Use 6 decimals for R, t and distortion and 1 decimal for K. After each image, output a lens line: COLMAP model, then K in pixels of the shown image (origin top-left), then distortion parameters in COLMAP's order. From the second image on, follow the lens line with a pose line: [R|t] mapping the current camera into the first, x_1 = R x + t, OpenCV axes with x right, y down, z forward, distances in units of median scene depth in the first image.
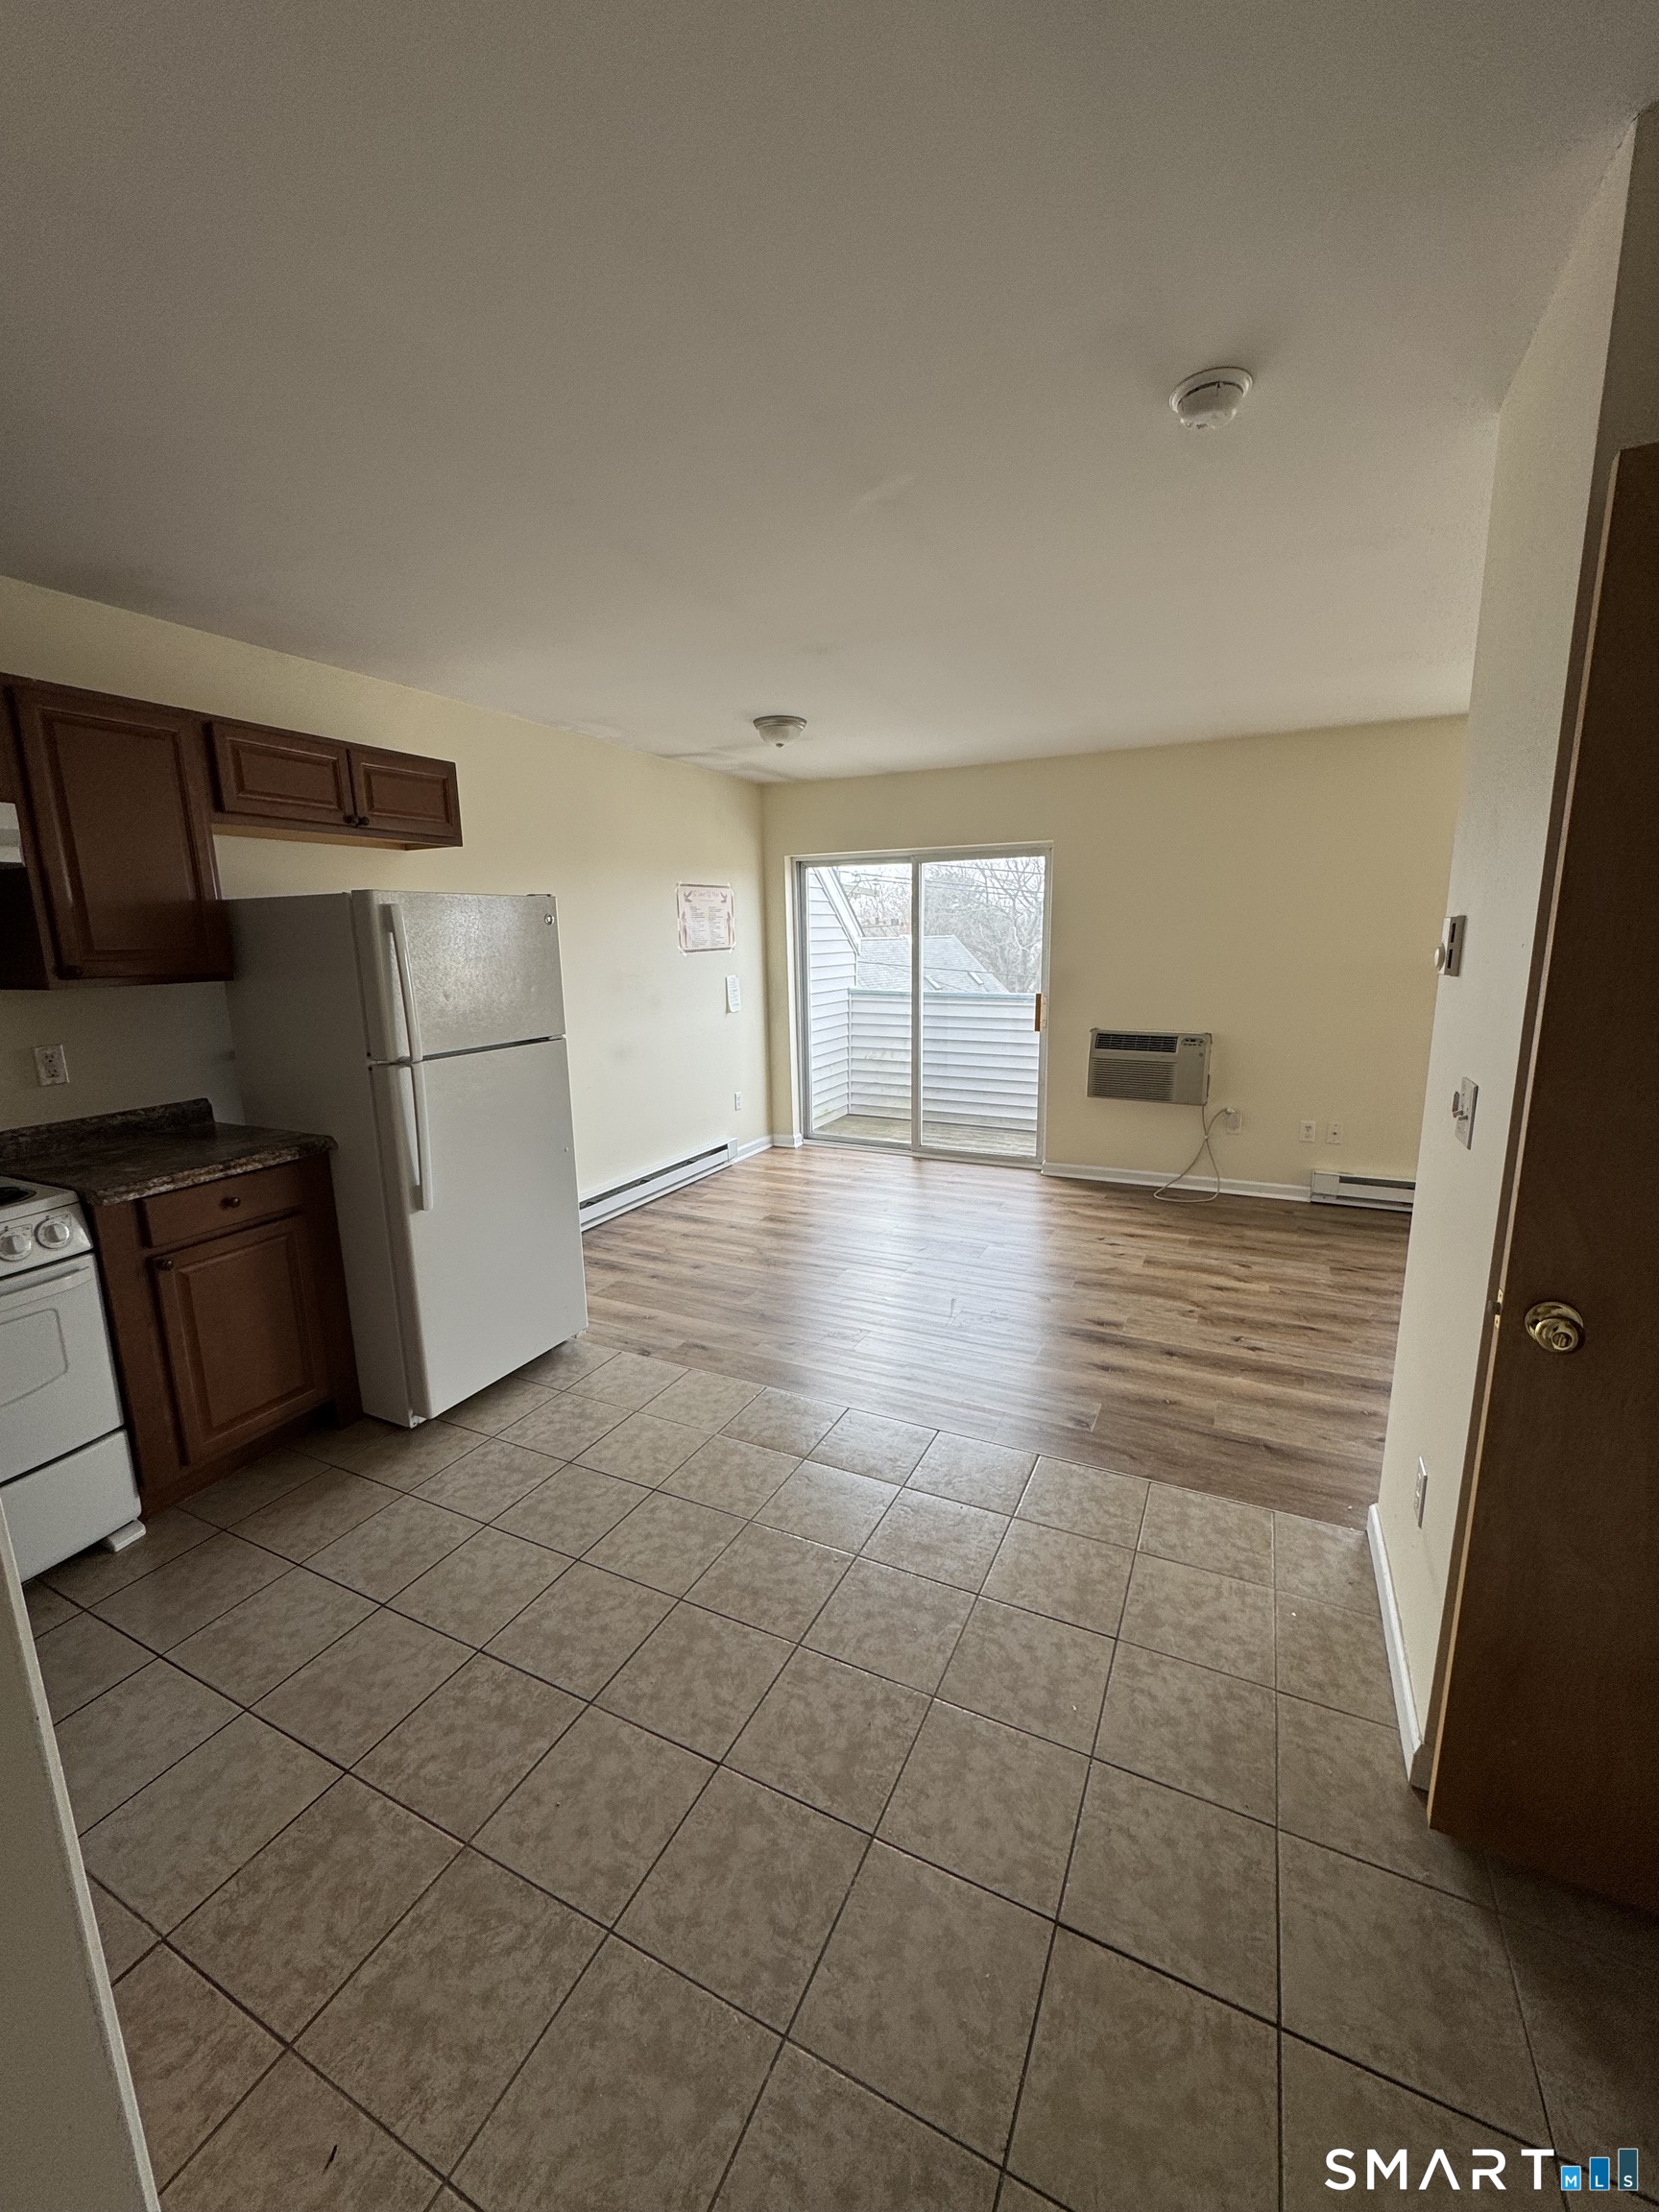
lens RADIAL K [[878.2, 0, 829.5], [0, 878.2, 1106.0], [0, 0, 1]] dist [-0.003673, 0.000297]
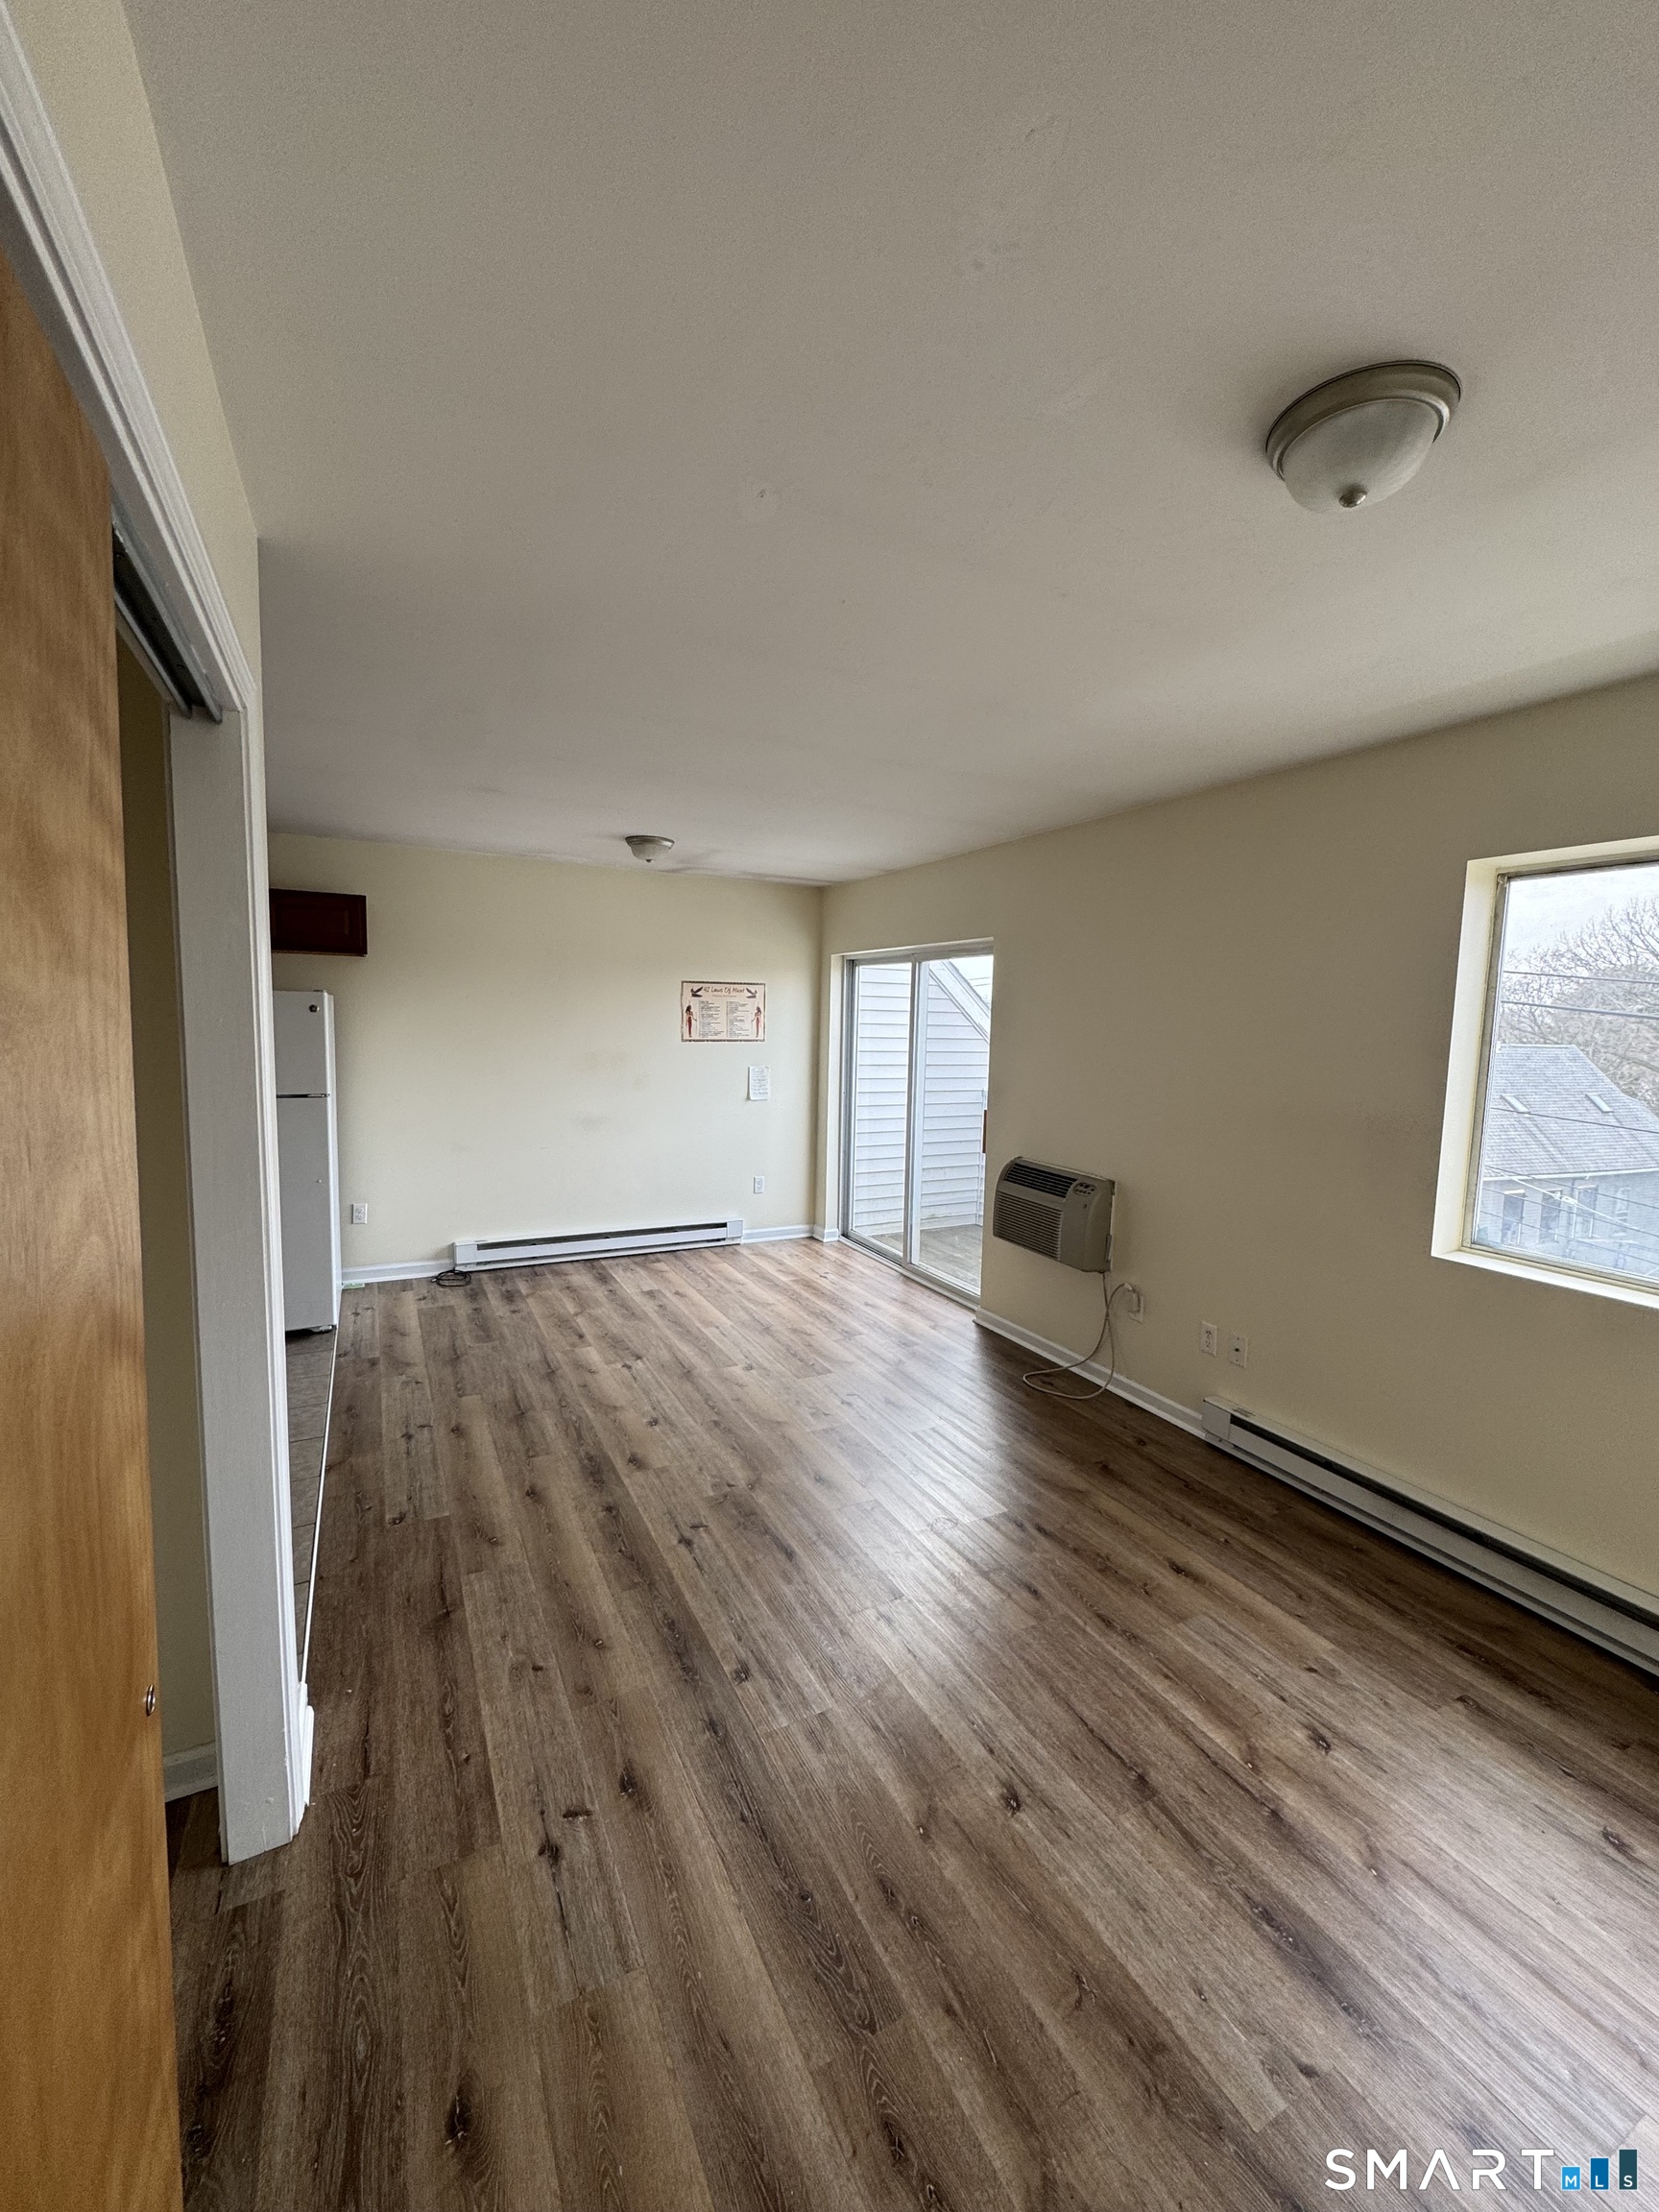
lens RADIAL K [[878.2, 0, 829.5], [0, 878.2, 1106.0], [0, 0, 1]] dist [-0.003673, 0.000297]
pose [[0.805639, 0.095810, -0.584607, 0.726909], [-0.152177, 0.987191, -0.047924, -0.078112], [0.572527, 0.127573, 0.809900, 0.244892]]
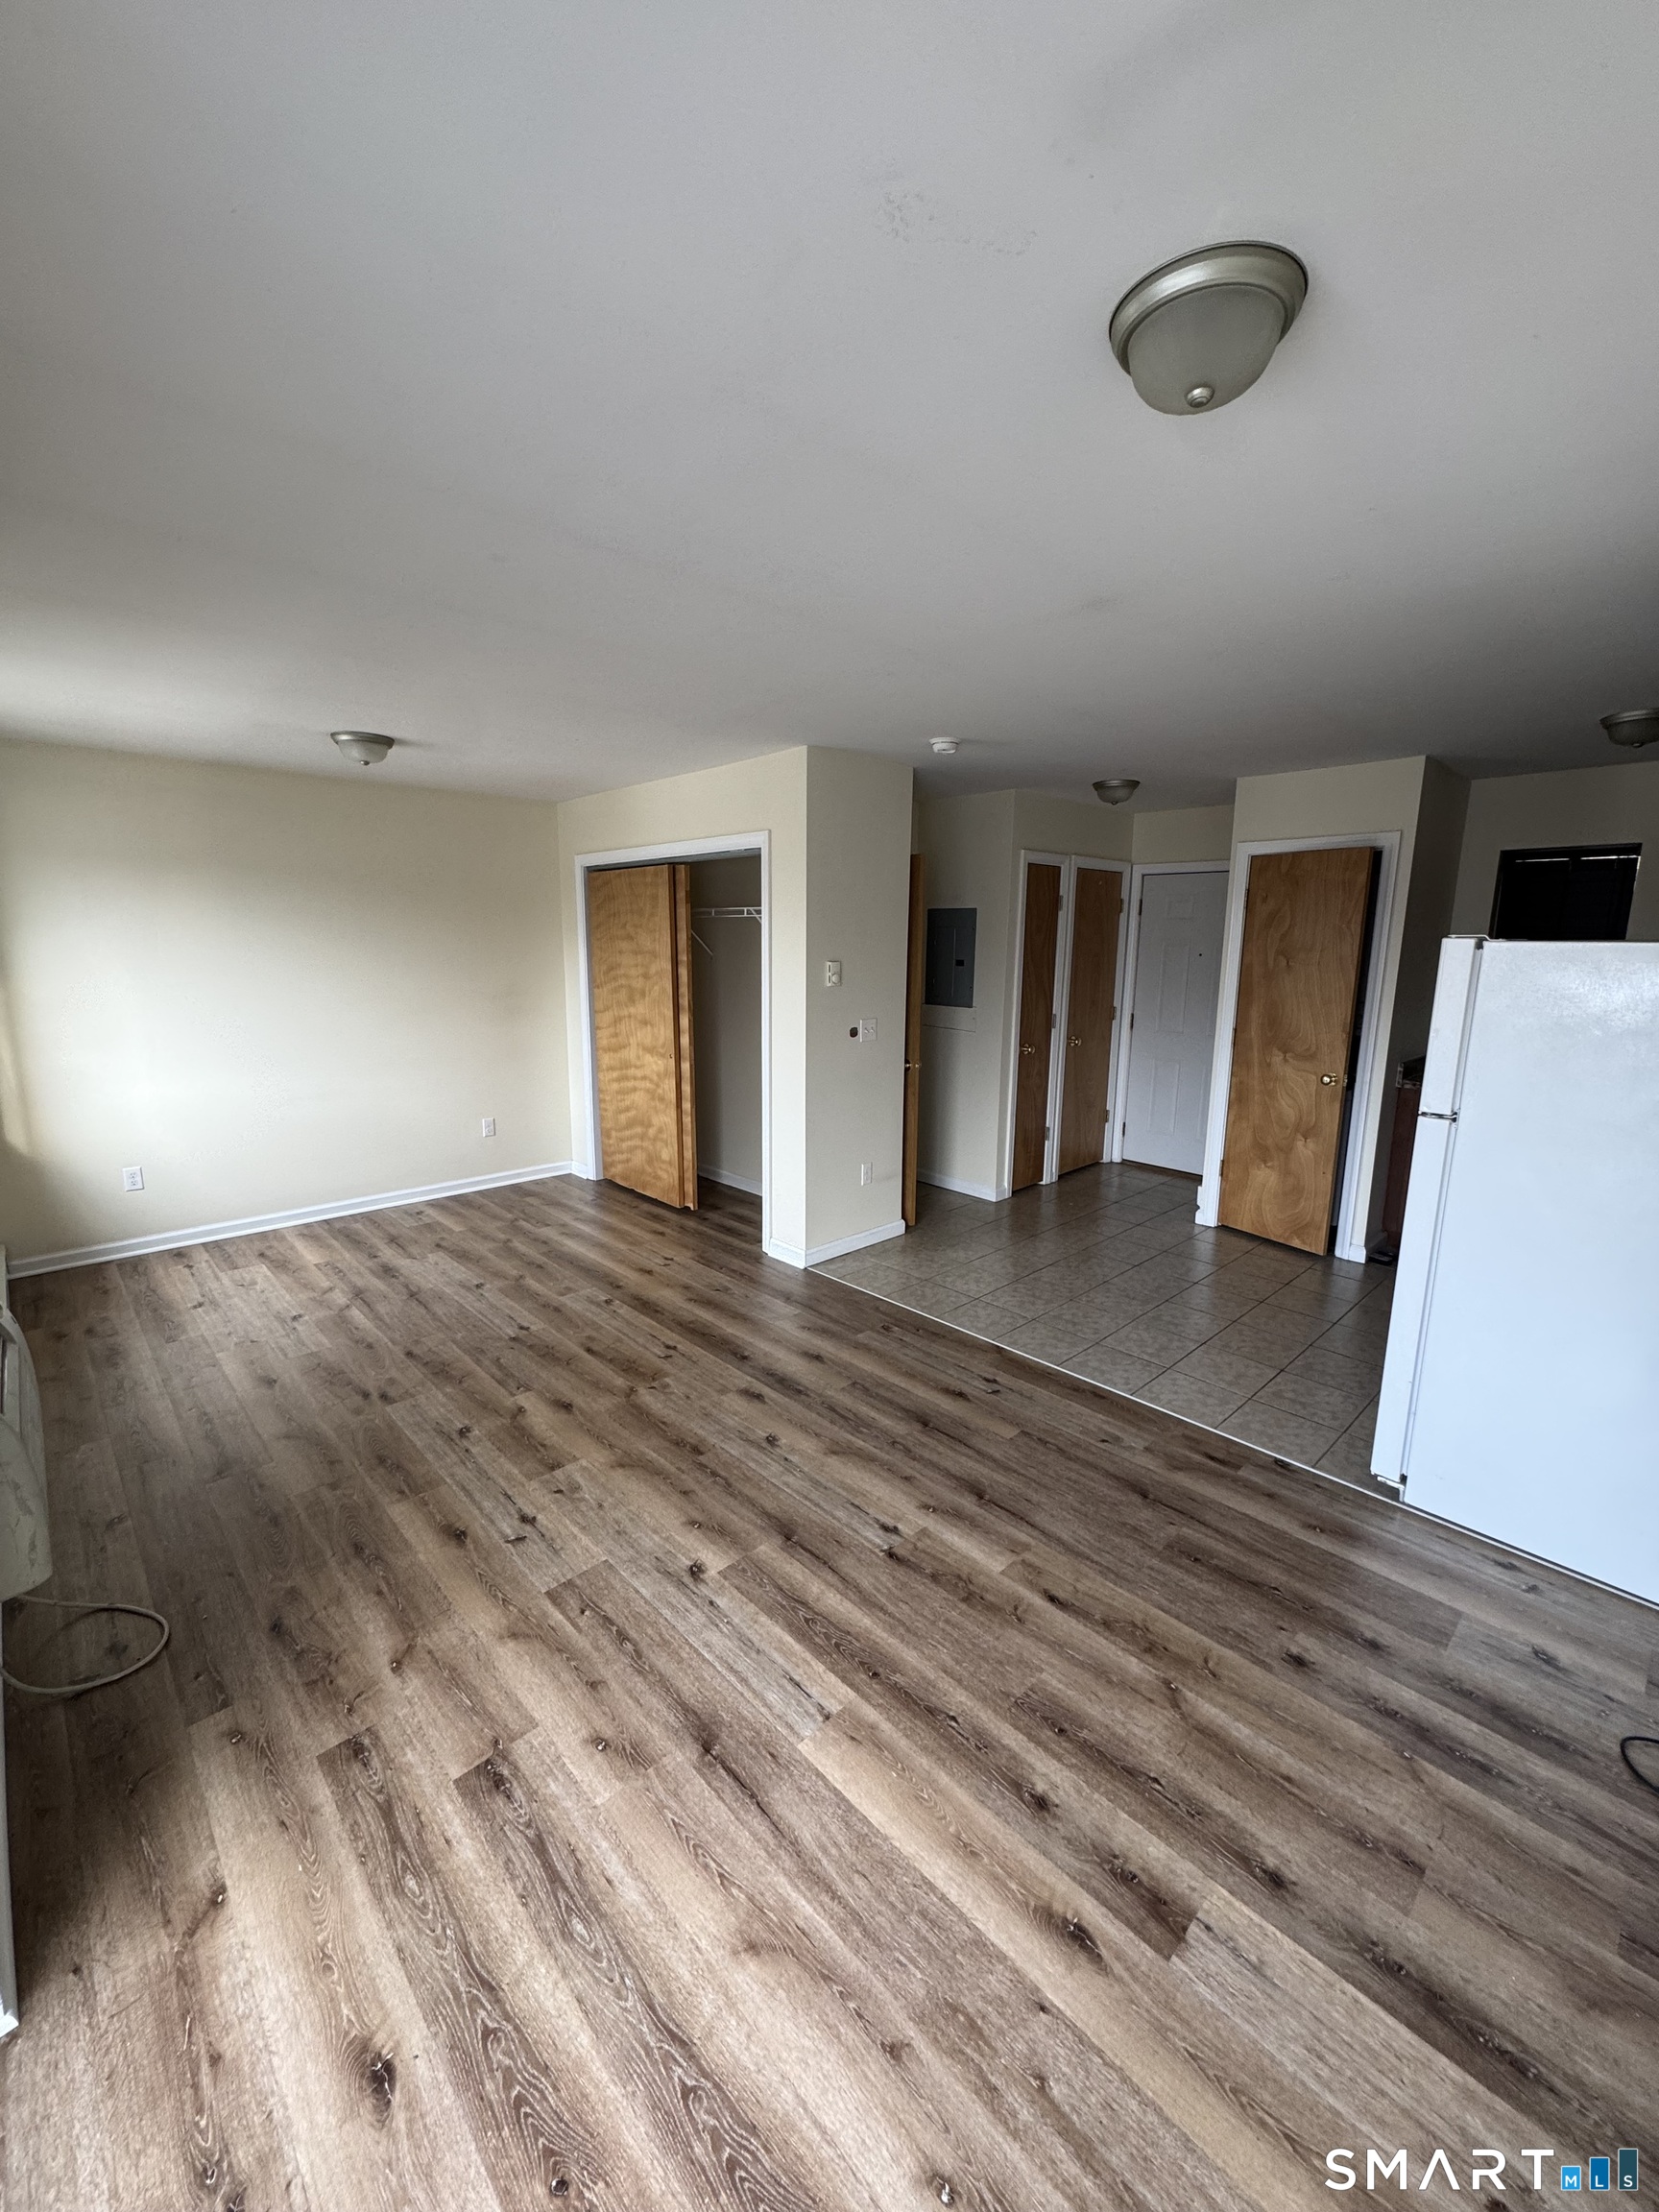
lens RADIAL K [[878.2, 0, 829.5], [0, 878.2, 1106.0], [0, 0, 1]] dist [-0.003673, 0.000297]
pose [[-0.937980, -0.055331, 0.342244, -0.048331], [0.075383, 0.931012, 0.357118, -0.273441], [-0.338393, 0.360769, -0.869100, 1.249144]]
